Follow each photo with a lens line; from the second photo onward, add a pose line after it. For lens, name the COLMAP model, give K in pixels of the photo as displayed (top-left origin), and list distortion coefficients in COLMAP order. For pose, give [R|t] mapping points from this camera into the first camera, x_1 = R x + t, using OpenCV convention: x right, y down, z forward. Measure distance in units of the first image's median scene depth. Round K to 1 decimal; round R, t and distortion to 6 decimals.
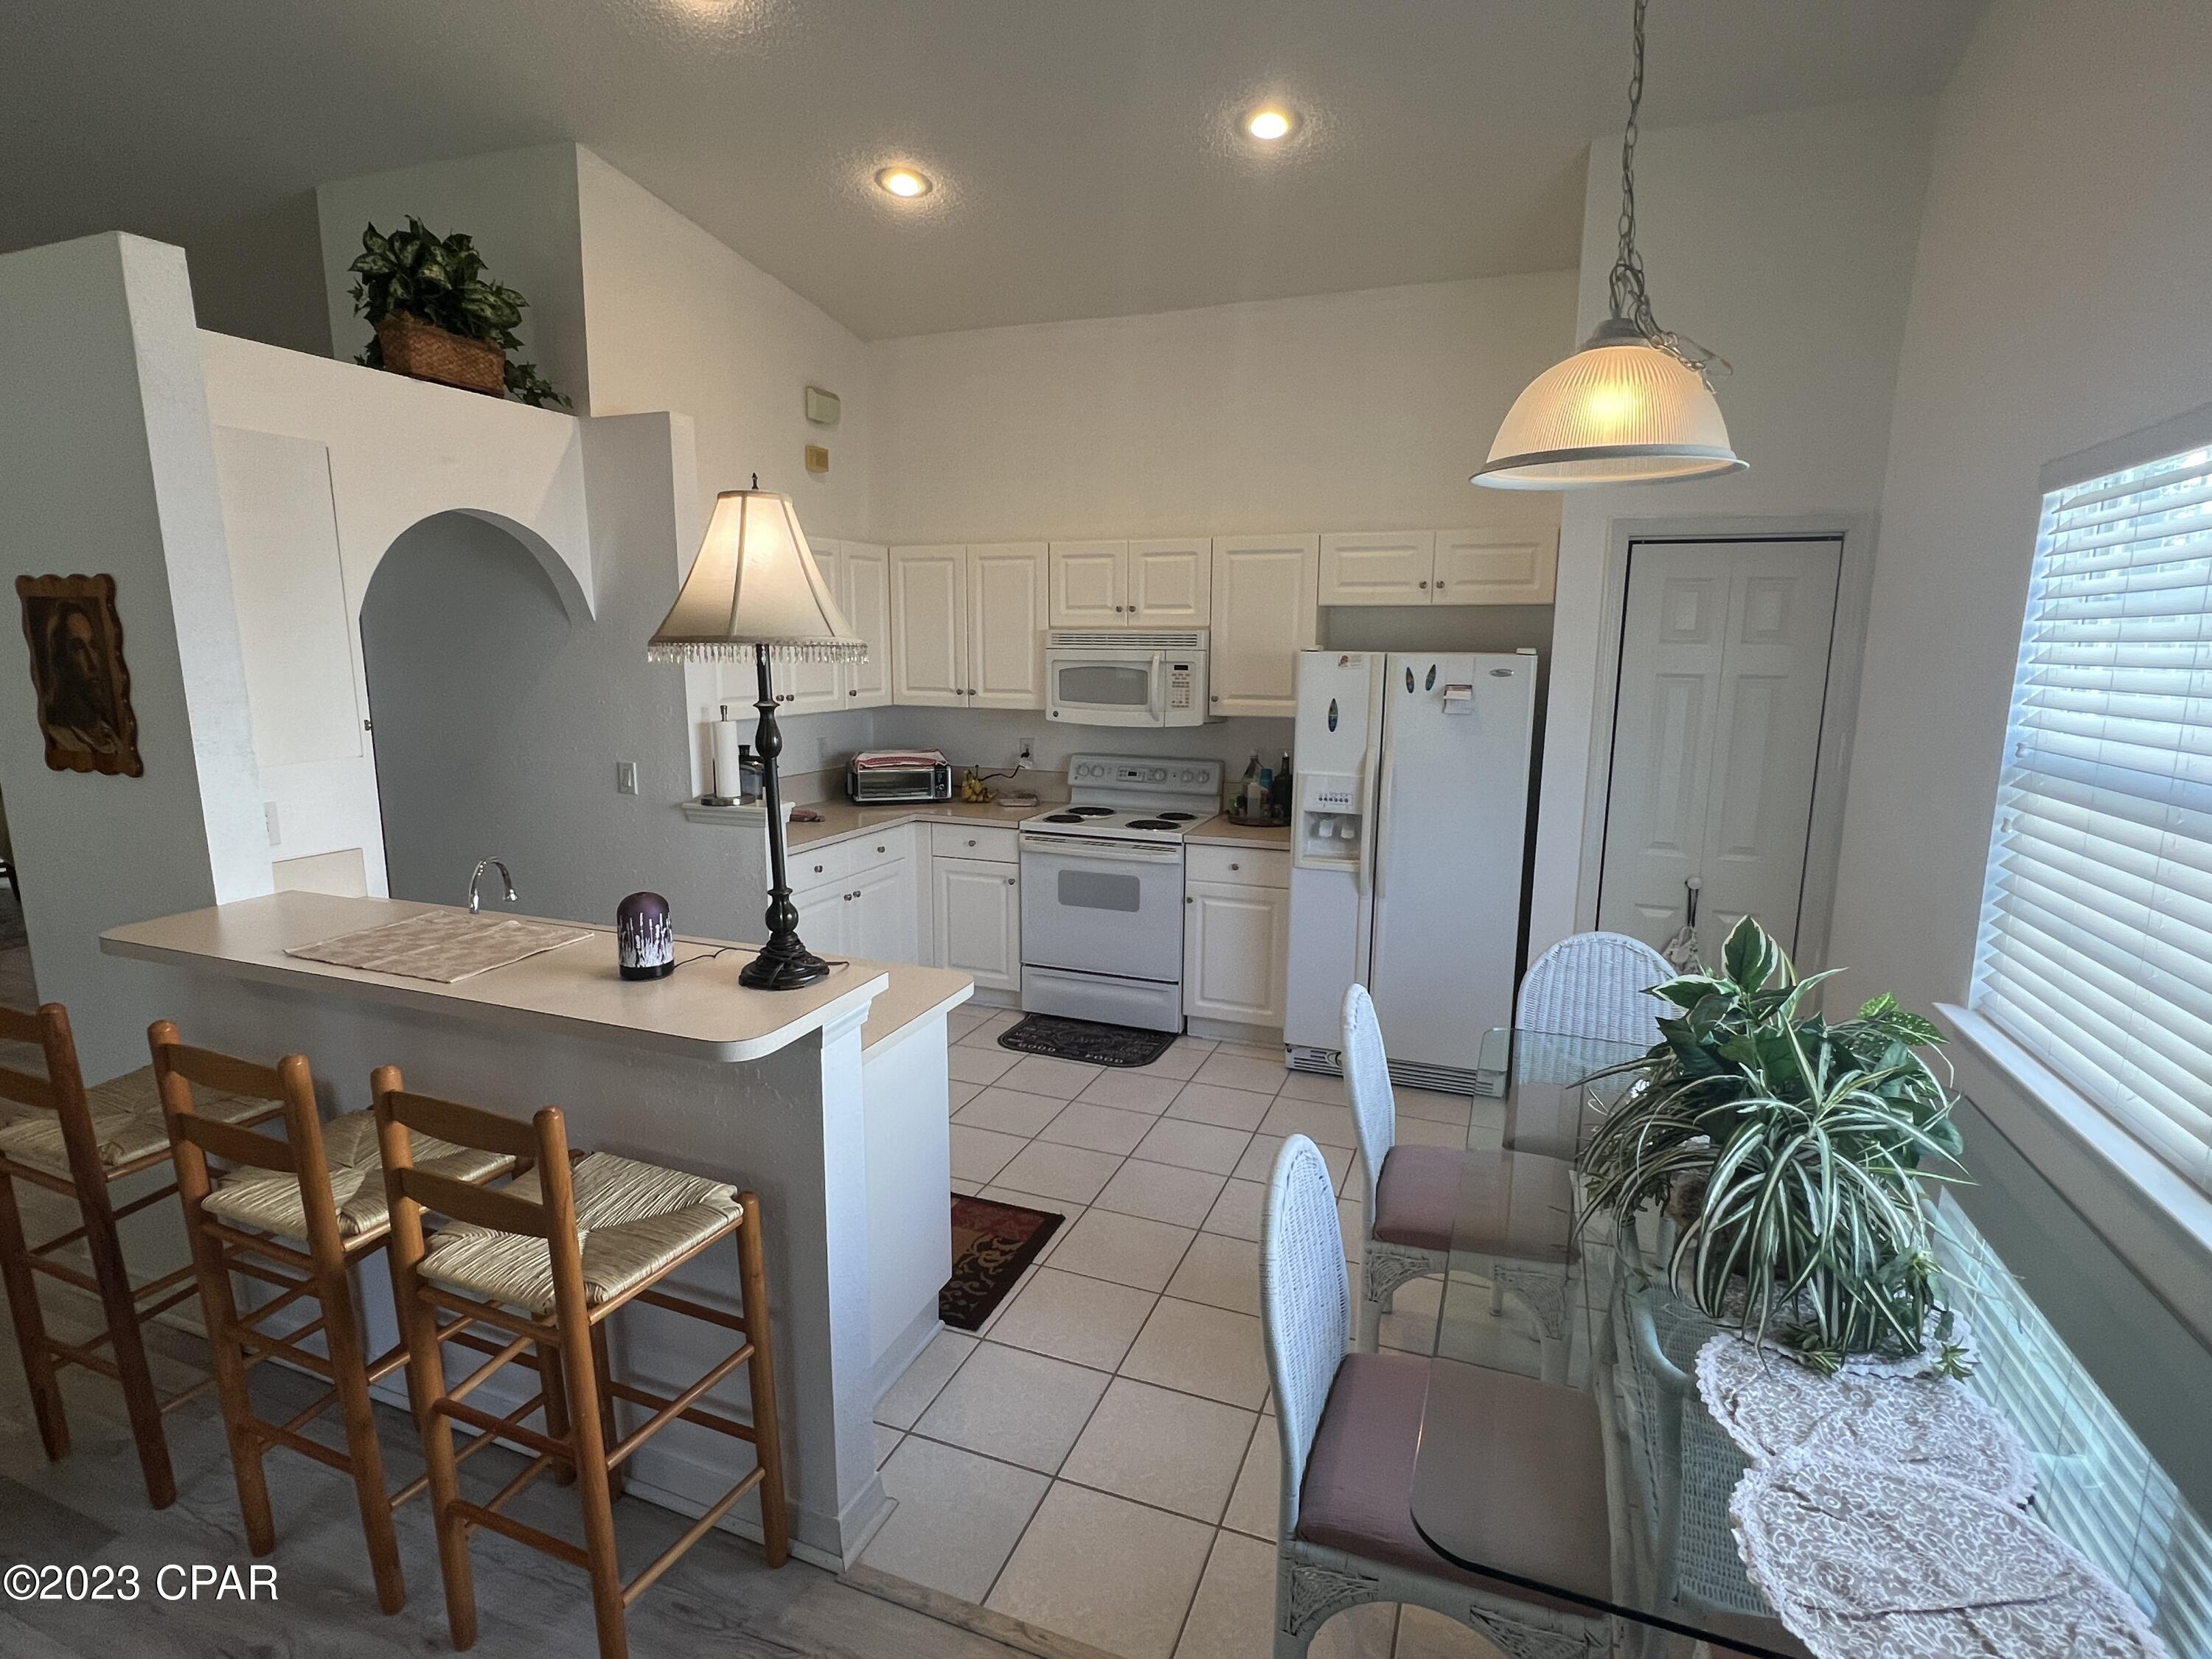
lens RADIAL K [[1096.4, 0, 1101.4], [0, 1096.4, 832.8], [0, 0, 1]] dist [-0.002865, 0.000086]
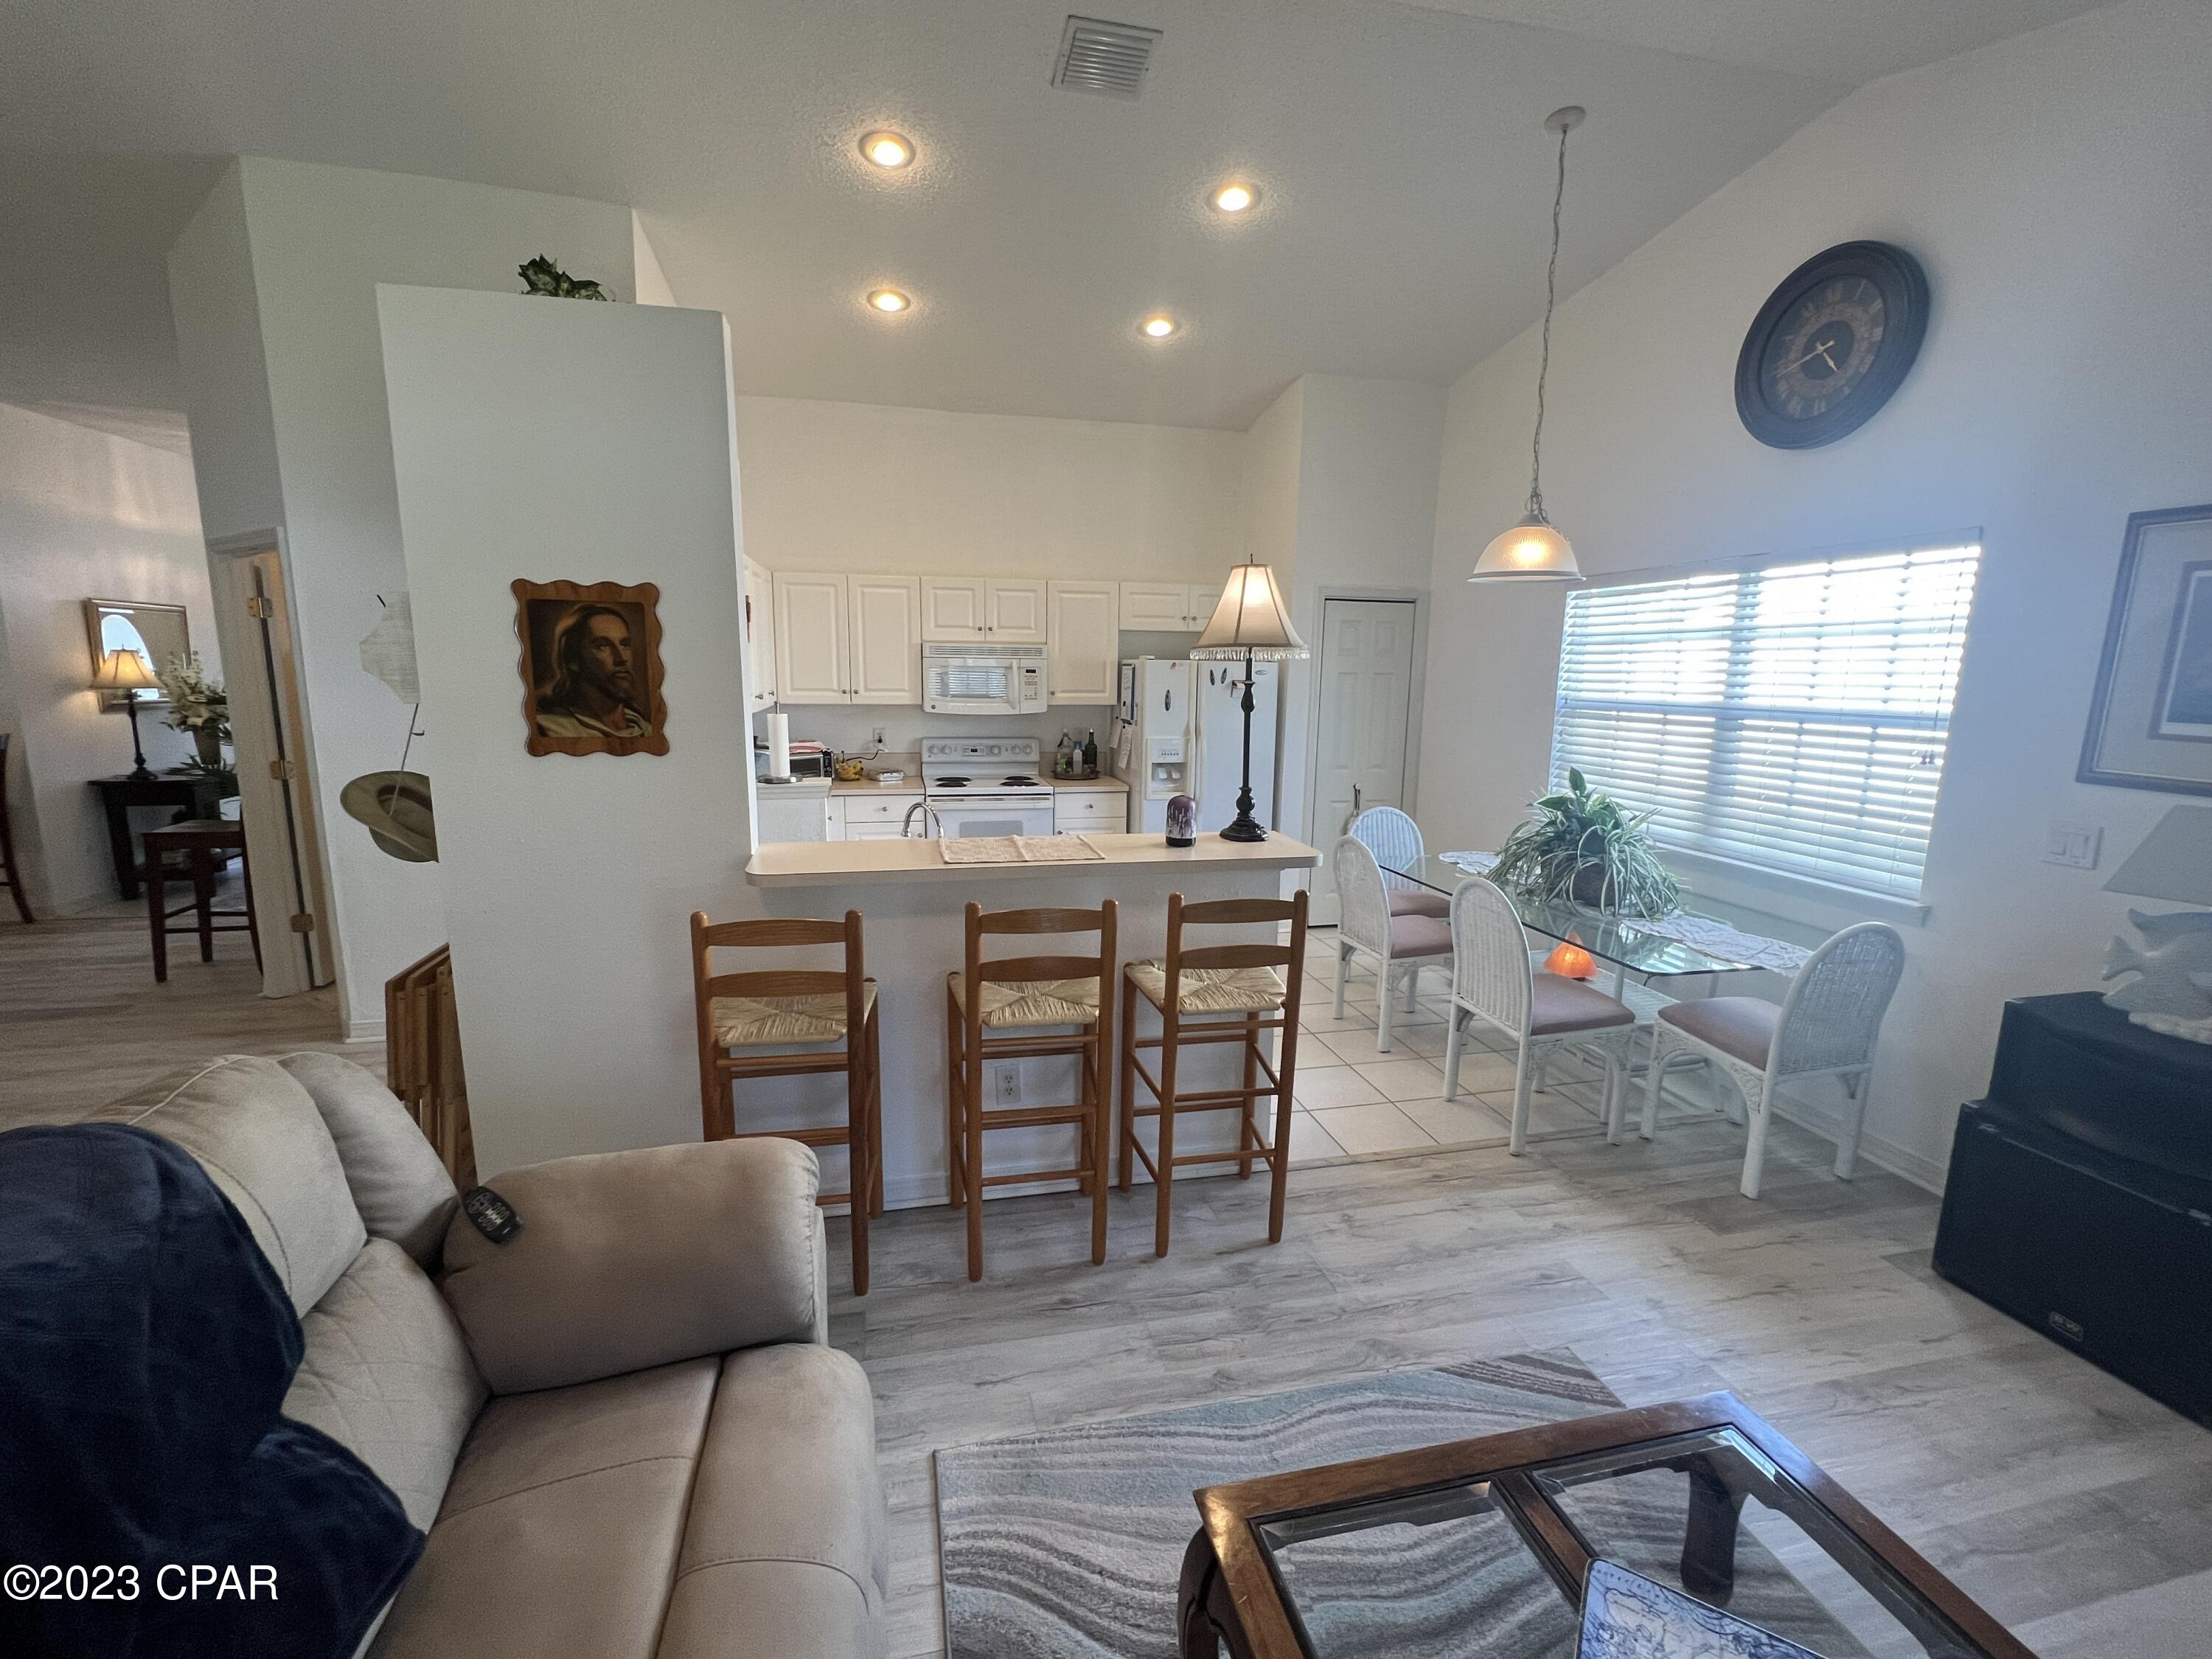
lens RADIAL K [[940.4, 0, 1102.3], [0, 940.4, 822.4], [0, 0, 1]] dist [-0.001208, -0.000541]
pose [[0.825299, -0.091059, 0.557306, -0.537724], [0.091150, 0.995453, 0.027667, 0.018237], [-0.557291, 0.027965, 0.829846, -0.052865]]
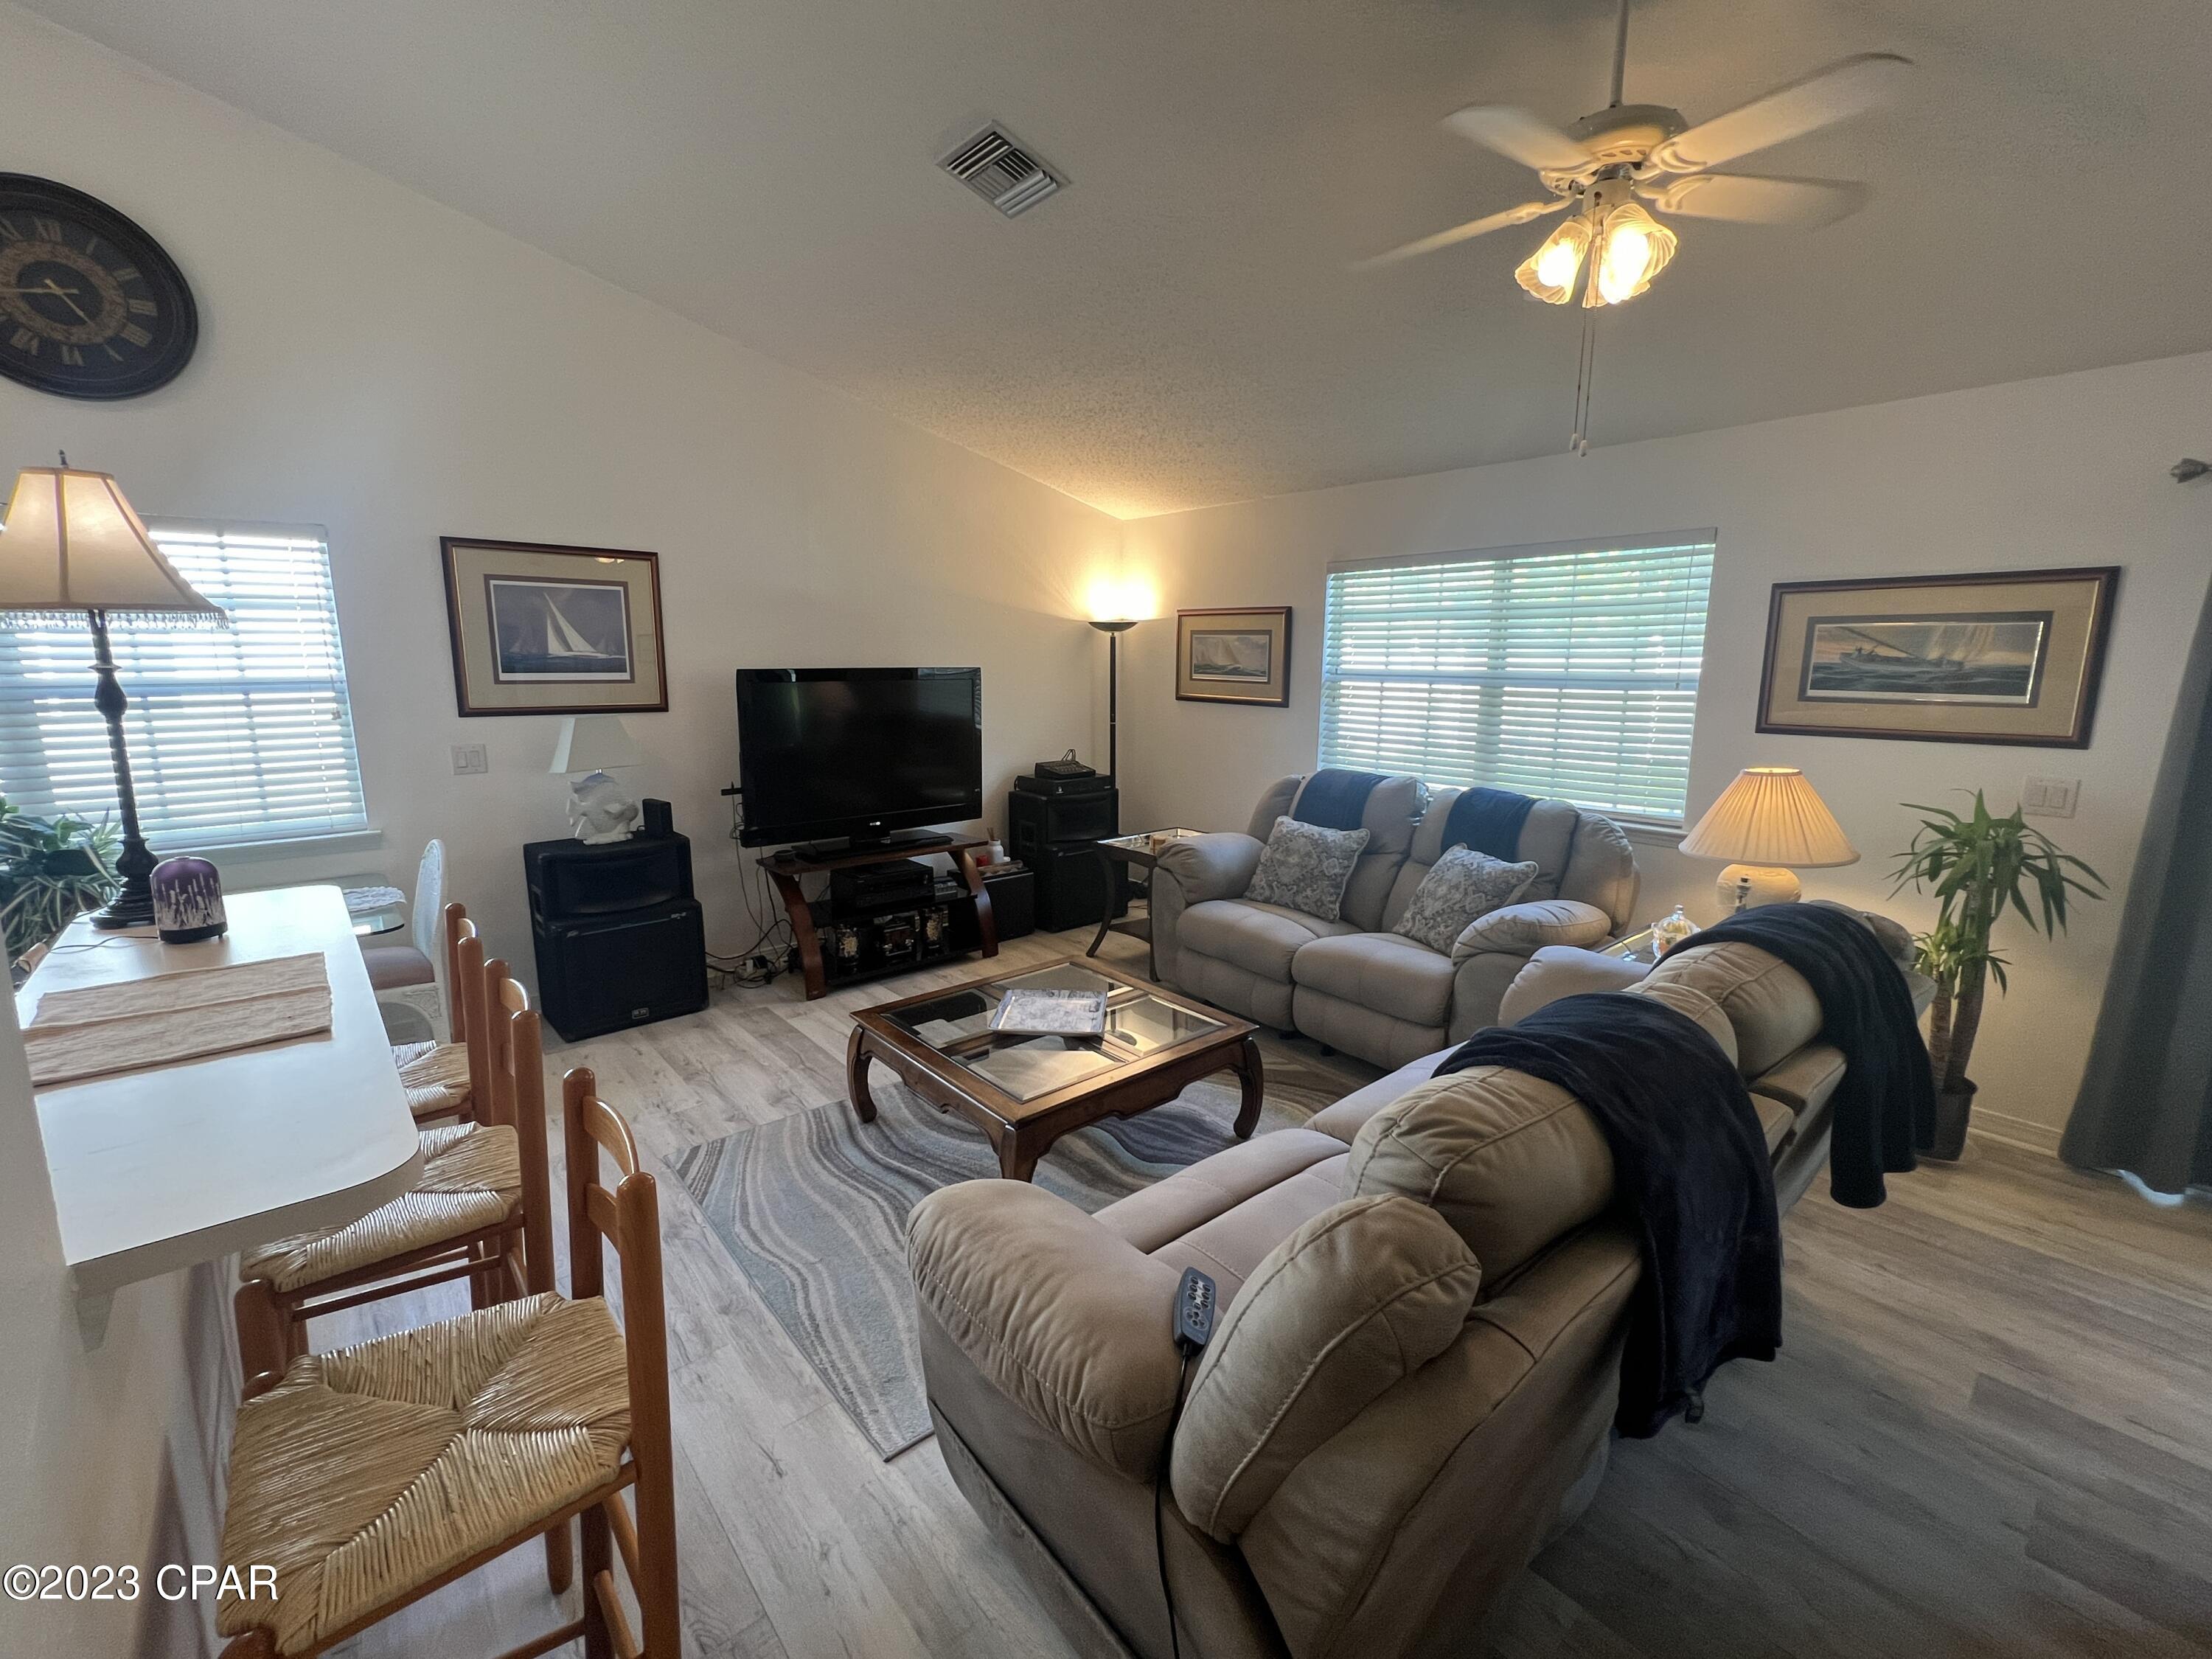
lens RADIAL K [[940.4, 0, 1103.6], [0, 940.4, 825.6], [0, 0, 1]] dist [-0.001208, -0.000541]
pose [[-0.884392, -0.098983, 0.456129, -0.729112], [0.067498, 0.939859, 0.334828, -0.190354], [-0.461839, 0.326907, -0.824522, 1.126588]]
